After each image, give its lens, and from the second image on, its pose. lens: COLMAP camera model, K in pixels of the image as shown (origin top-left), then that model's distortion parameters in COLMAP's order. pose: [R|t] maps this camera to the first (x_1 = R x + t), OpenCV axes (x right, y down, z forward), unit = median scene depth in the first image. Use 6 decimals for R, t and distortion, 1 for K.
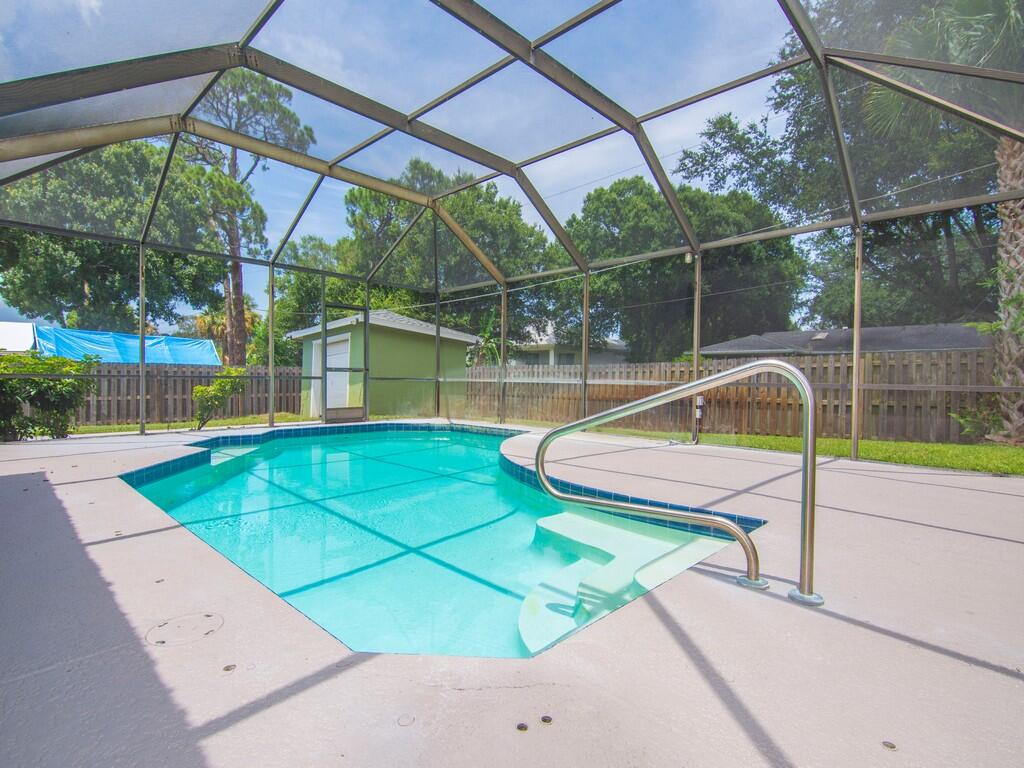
lens RADIAL K [[516.7, 0, 507.5], [0, 516.7, 385.0], [0, 0, 1]] dist [-0.004539, -0.000583]
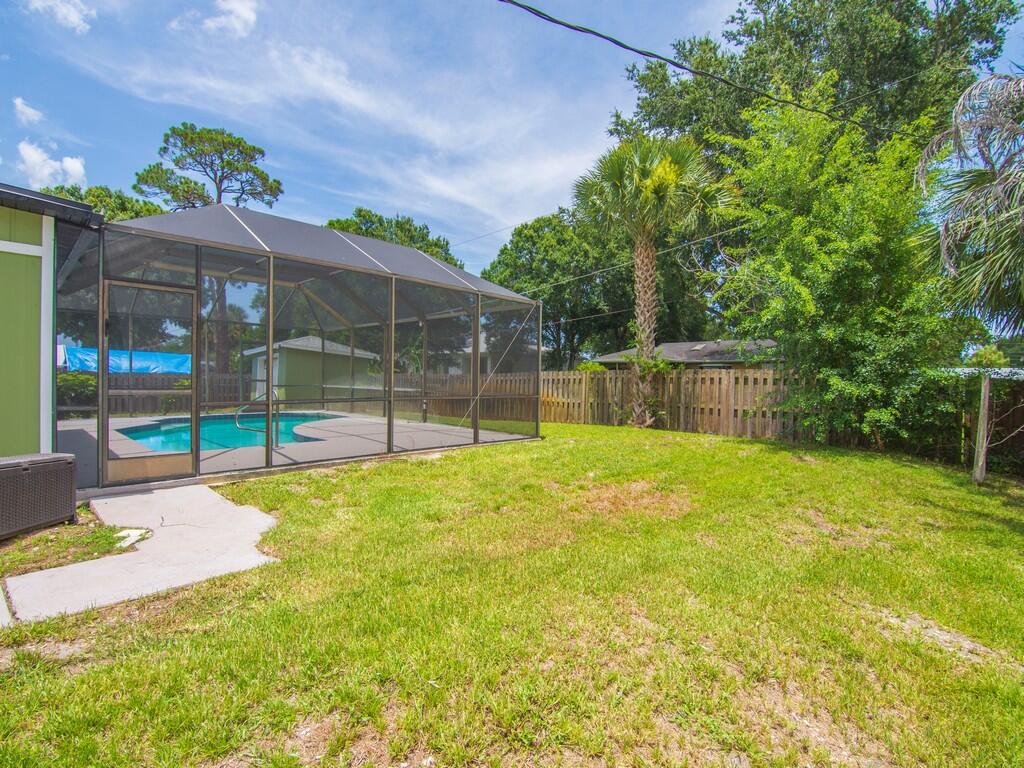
lens RADIAL K [[495.4, 0, 509.0], [0, 495.4, 387.6], [0, 0, 1]] dist [-0.008649, -0.006029]
pose [[0.999971, 0.002764, 0.007109, 0.274406], [-0.002818, 0.999967, 0.007586, -0.011675], [-0.007088, -0.007606, 0.999946, -0.333685]]
